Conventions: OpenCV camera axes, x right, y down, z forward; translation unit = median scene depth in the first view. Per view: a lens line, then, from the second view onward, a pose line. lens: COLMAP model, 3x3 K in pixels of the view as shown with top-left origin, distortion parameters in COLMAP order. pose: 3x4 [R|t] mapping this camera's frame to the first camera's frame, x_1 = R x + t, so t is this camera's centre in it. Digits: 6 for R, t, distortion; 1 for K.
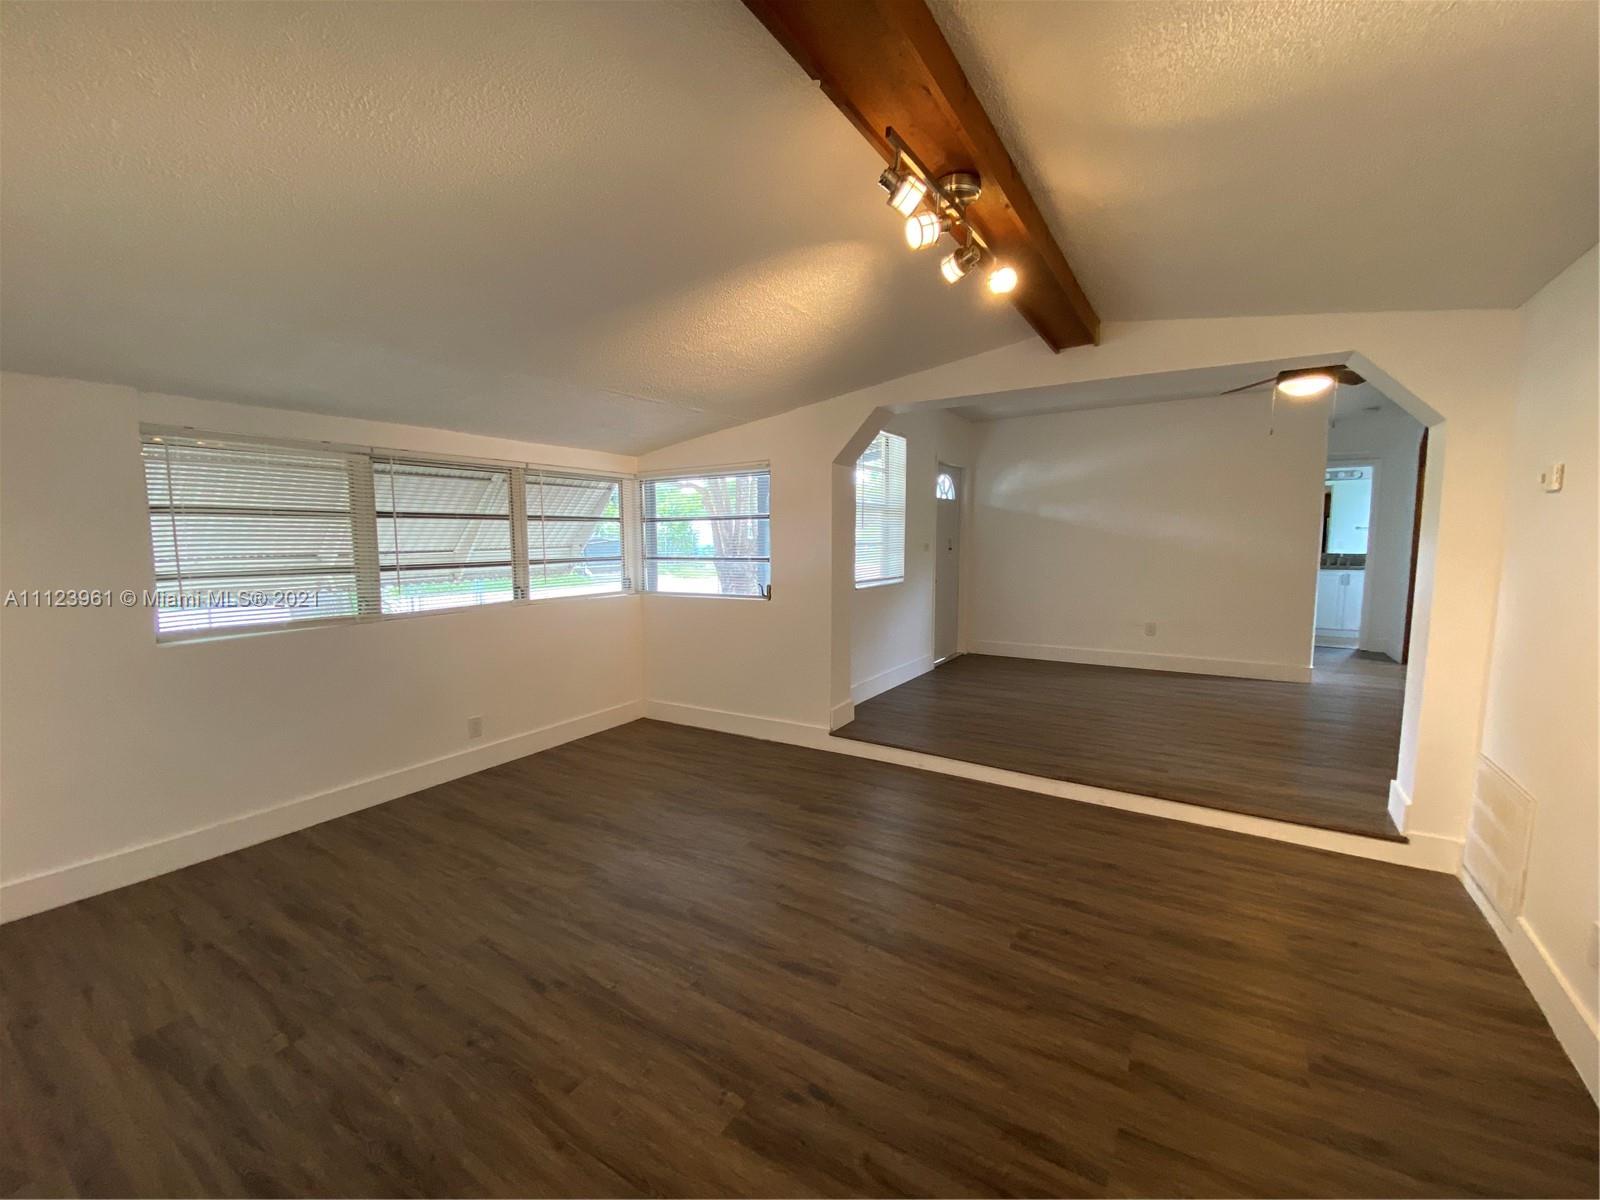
lens RADIAL K [[645.7, 0, 800.0], [0, 645.7, 600.0], [0, 0, 1]] dist [0.036776, -0.027796]
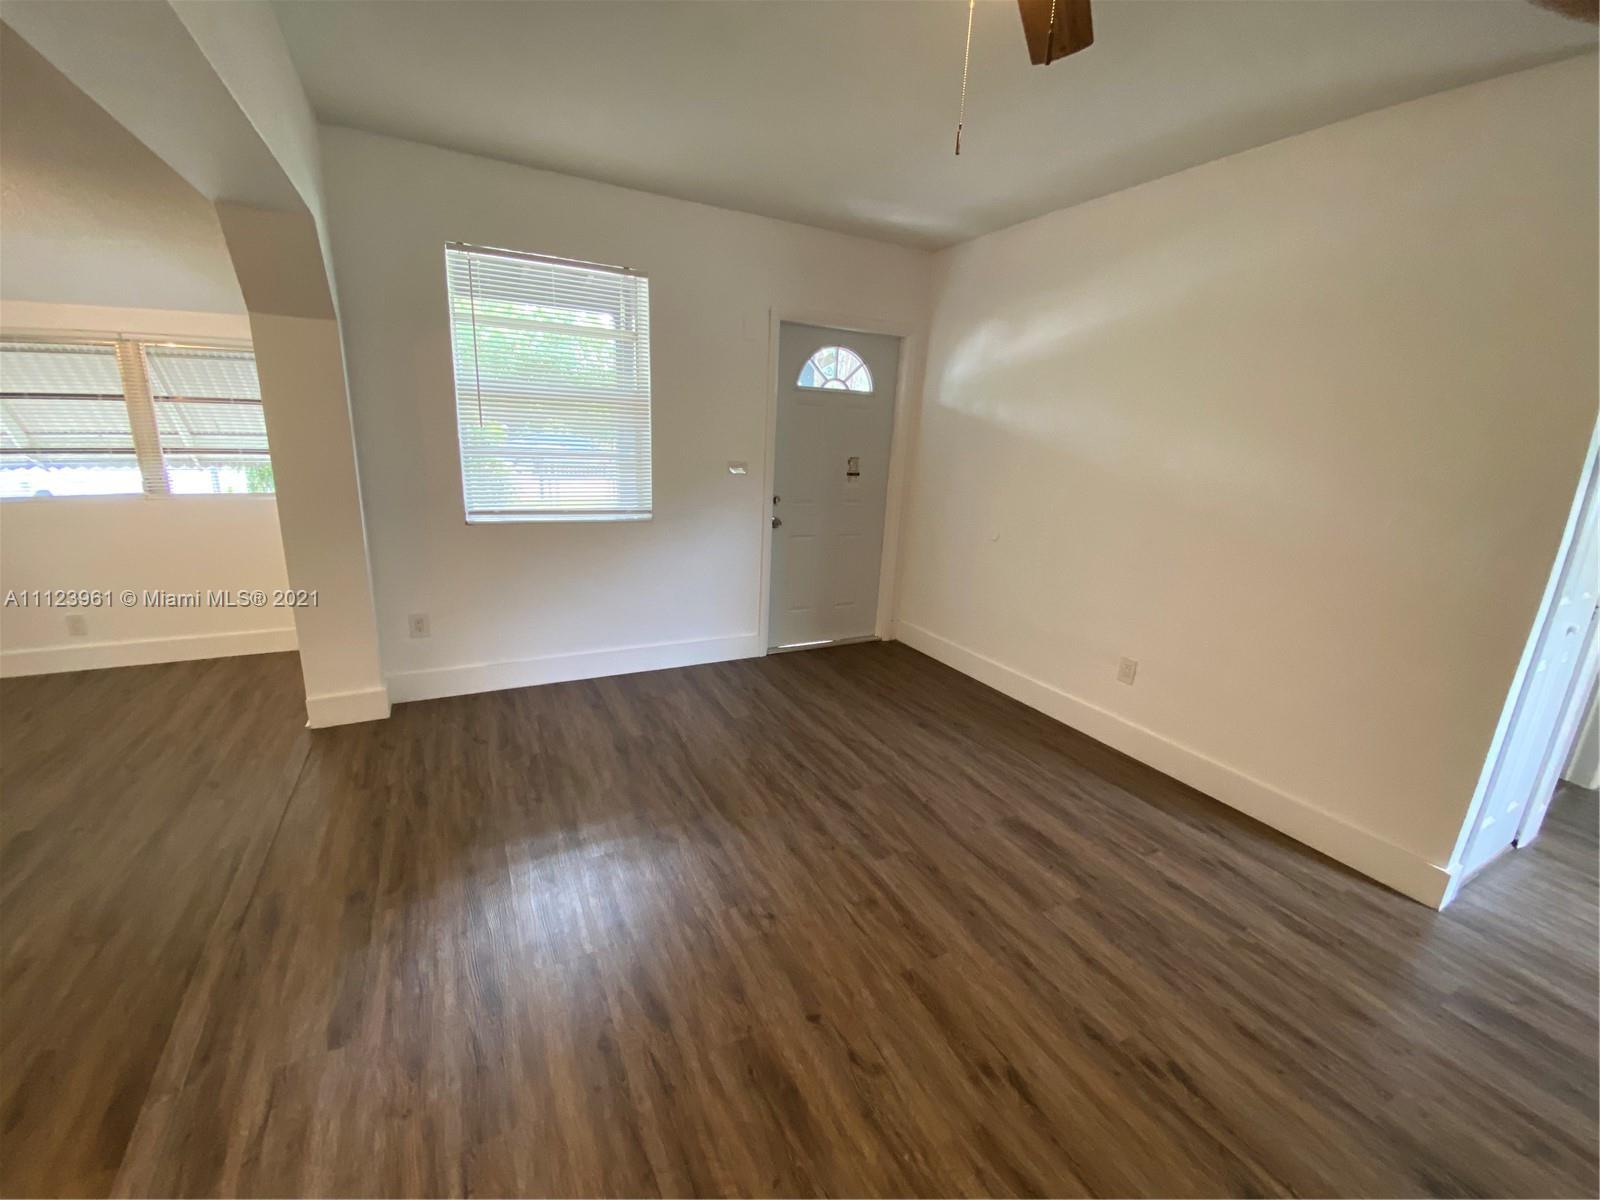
lens RADIAL K [[645.7, 0, 800.0], [0, 645.7, 600.0], [0, 0, 1]] dist [0.036776, -0.027796]
pose [[0.864927, 0.168899, -0.472625, 1.122895], [-0.096336, 0.980035, 0.173928, -0.140086], [0.492565, -0.104904, 0.863930, 0.938922]]
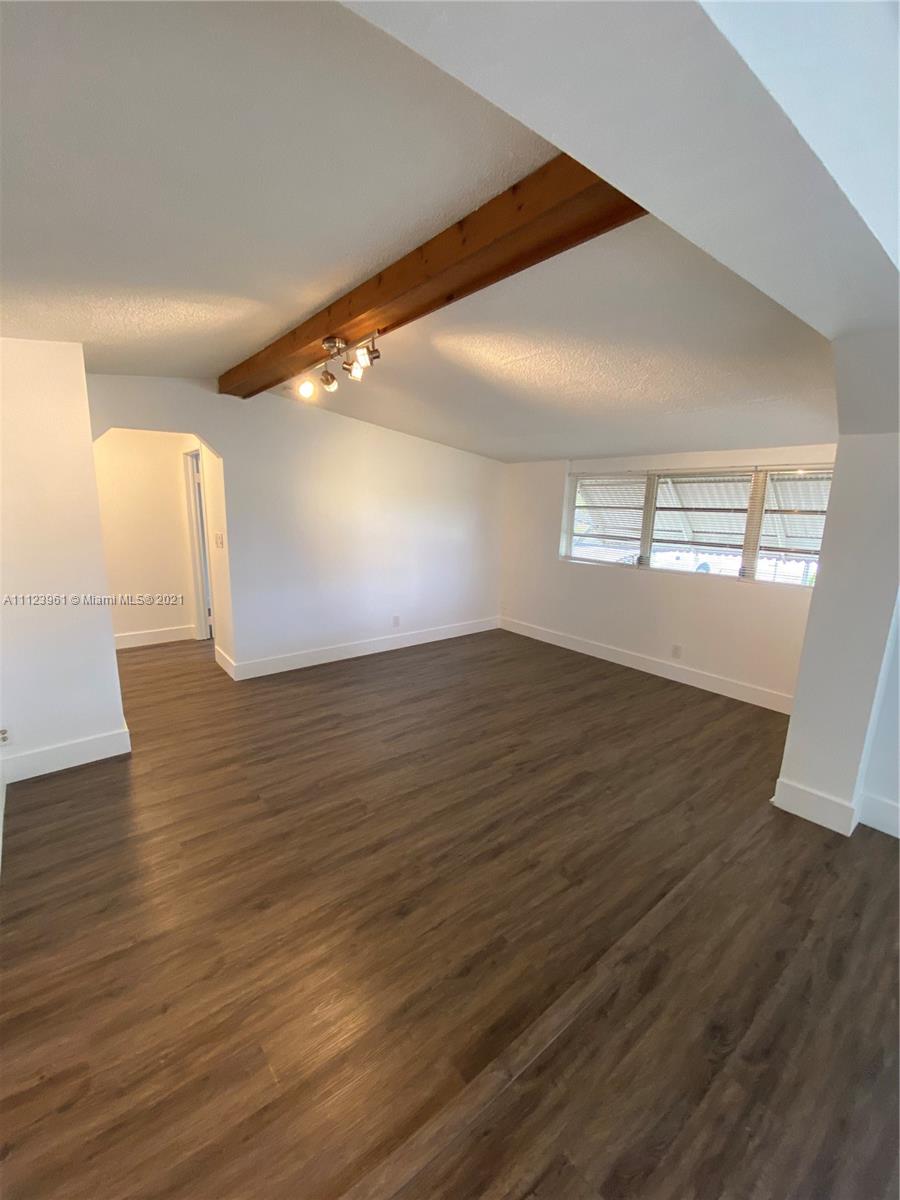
lens RADIAL K [[484.2, 0, 450.9], [0, 484.2, 596.2], [0, 0, 1]] dist [0.036776, -0.027796]
pose [[-0.319612, 0.179164, -0.930456, 0.919090], [-0.112071, 0.967921, 0.224874, -0.162513], [0.940898, 0.176150, -0.289280, 1.074587]]
